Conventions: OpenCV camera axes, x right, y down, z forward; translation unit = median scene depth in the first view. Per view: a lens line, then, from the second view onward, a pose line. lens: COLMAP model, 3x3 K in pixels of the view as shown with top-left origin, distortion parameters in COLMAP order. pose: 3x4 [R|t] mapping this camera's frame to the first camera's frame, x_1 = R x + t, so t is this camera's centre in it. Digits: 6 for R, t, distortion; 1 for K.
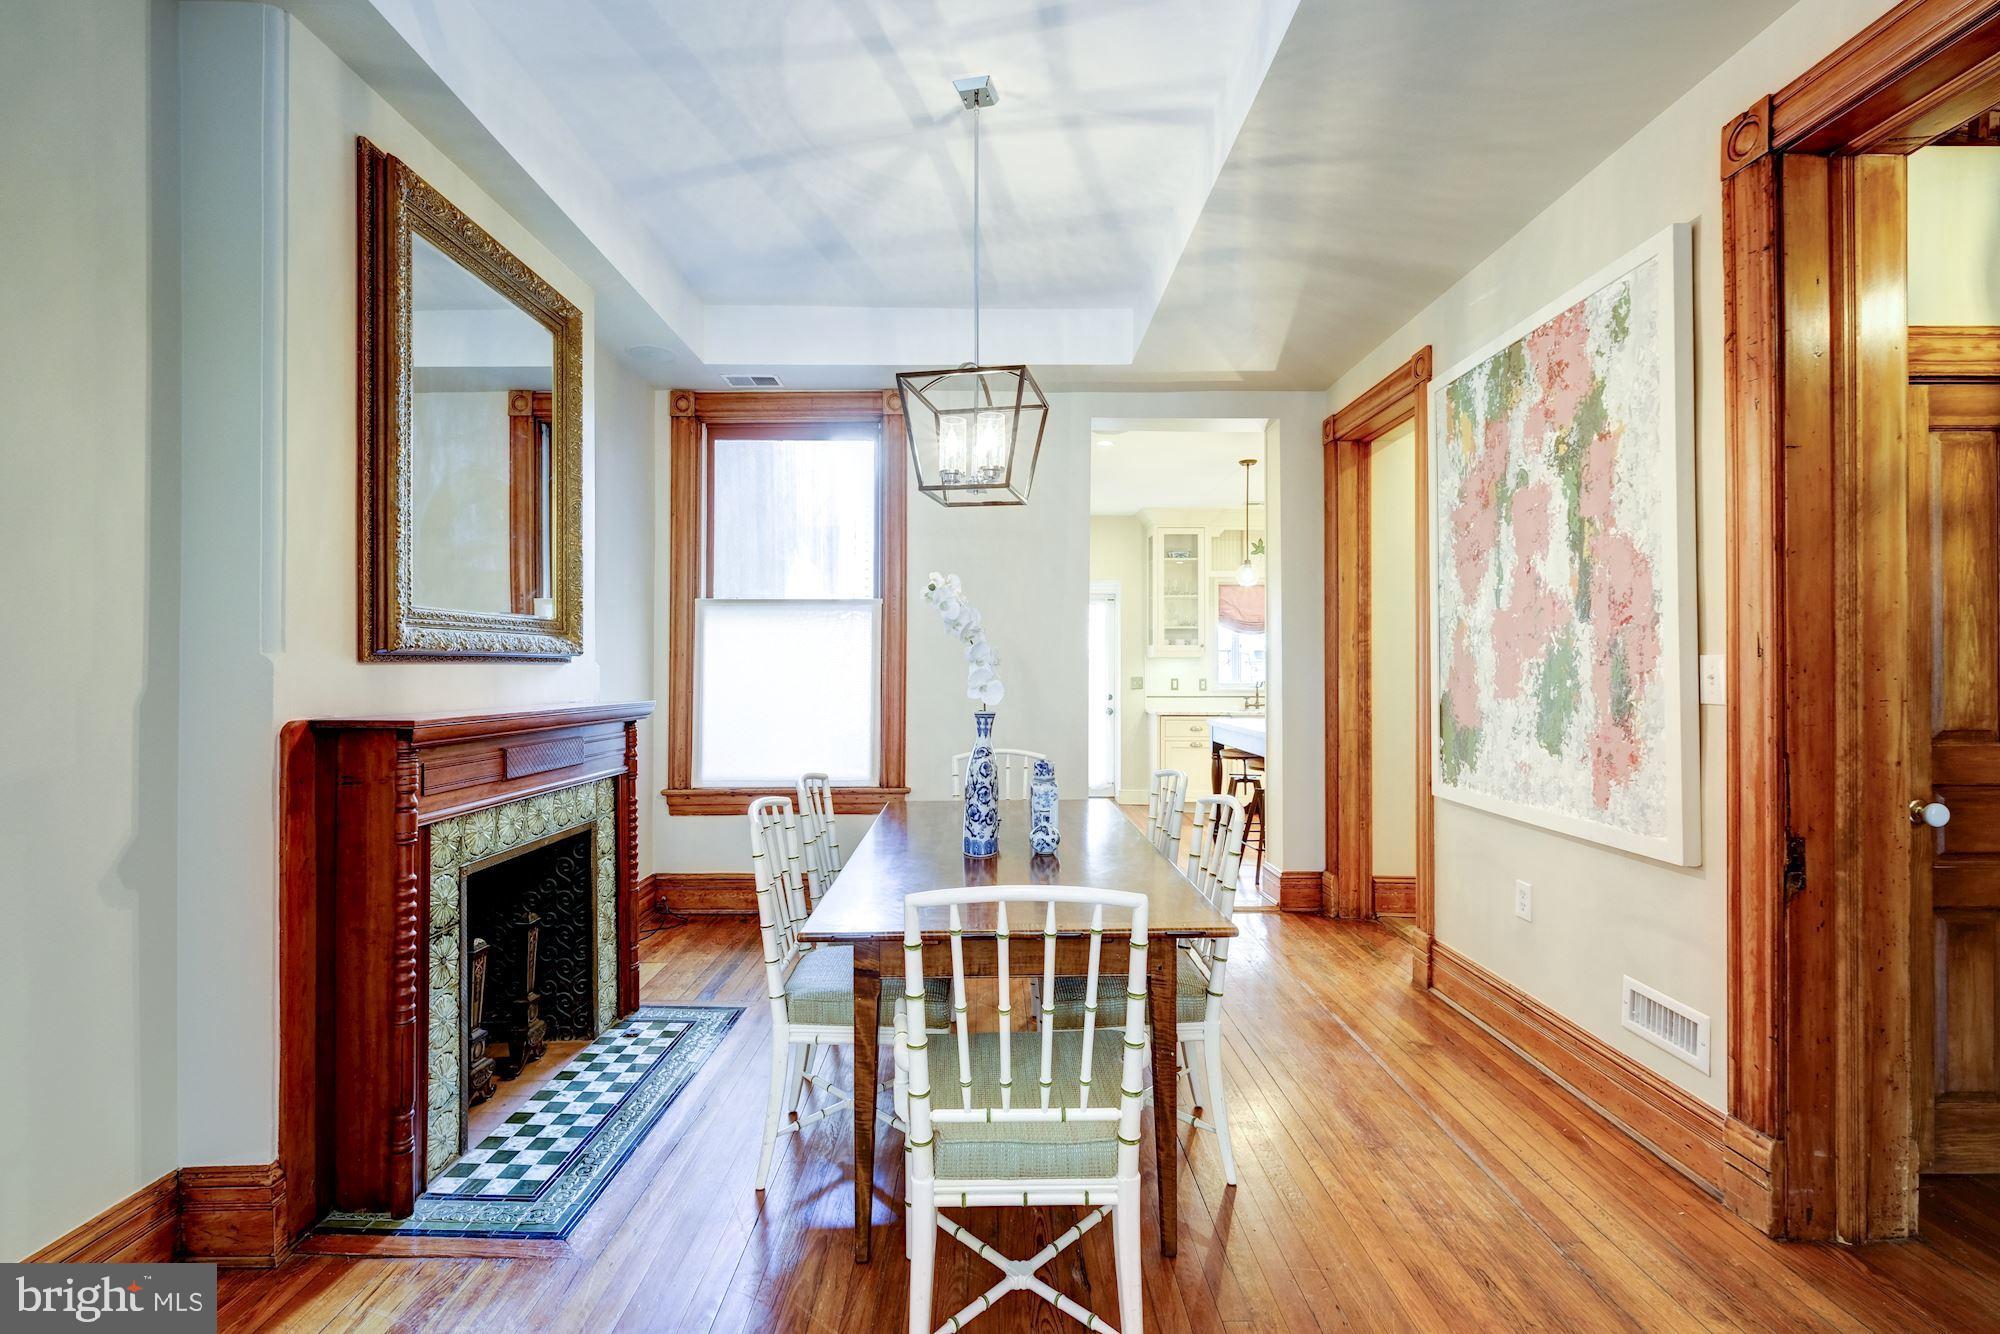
lens RADIAL K [[915.9, 0, 1000.0], [0, 915.9, 667.0], [0, 0, 1]] dist [0.008766, -0.007871]
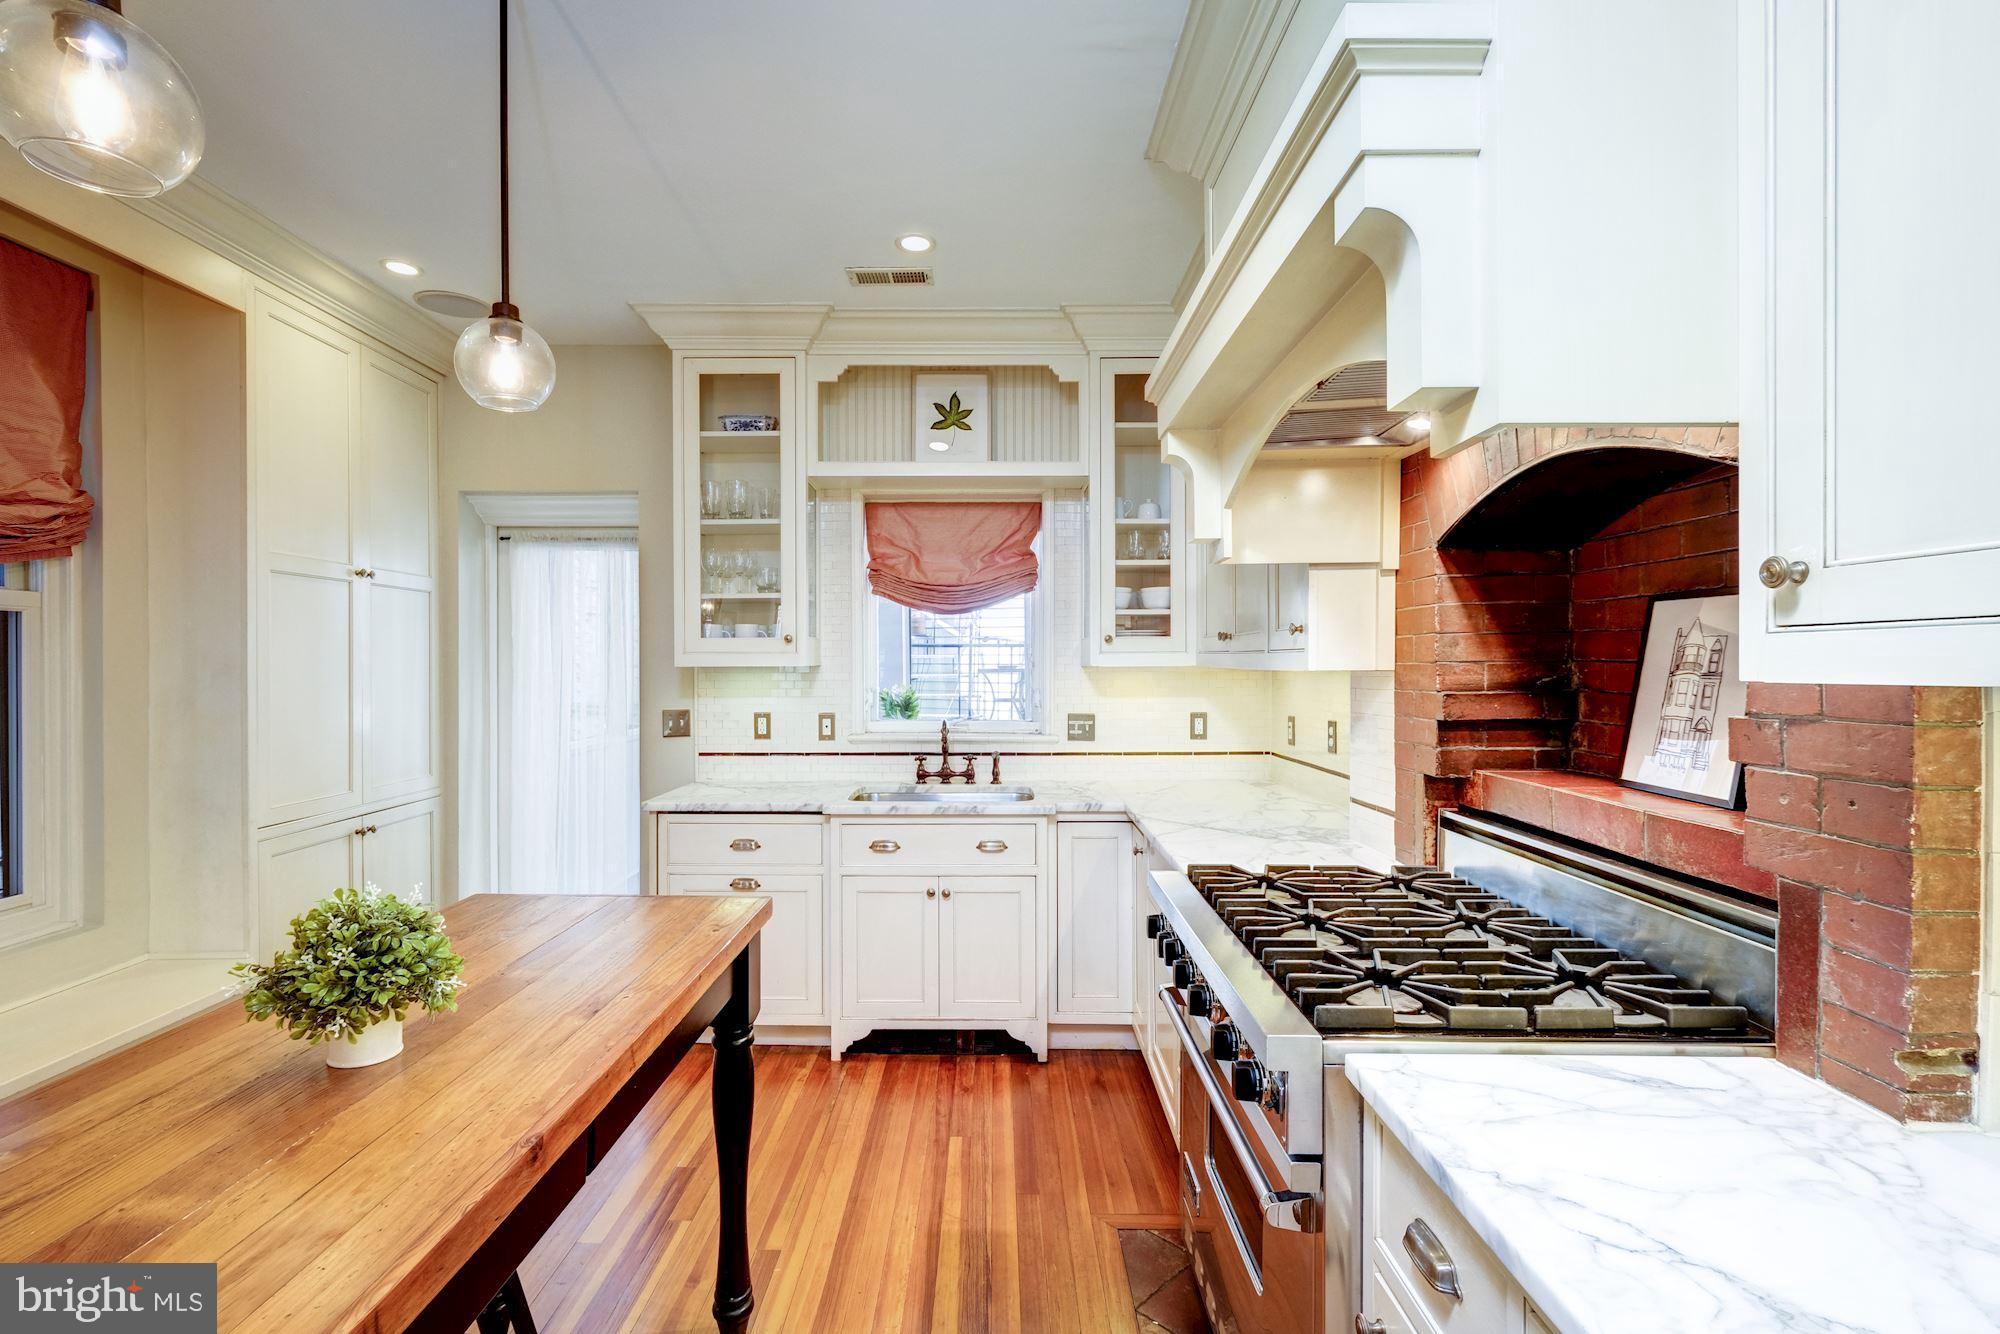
lens RADIAL K [[915.9, 0, 1000.0], [0, 915.9, 667.0], [0, 0, 1]] dist [0.008766, -0.007871]
pose [[0.999926, 0.000780, -0.012162, 0.316633], [-0.000757, 0.999998, 0.001965, -0.011005], [0.012163, -0.001955, 0.999924, 0.567379]]
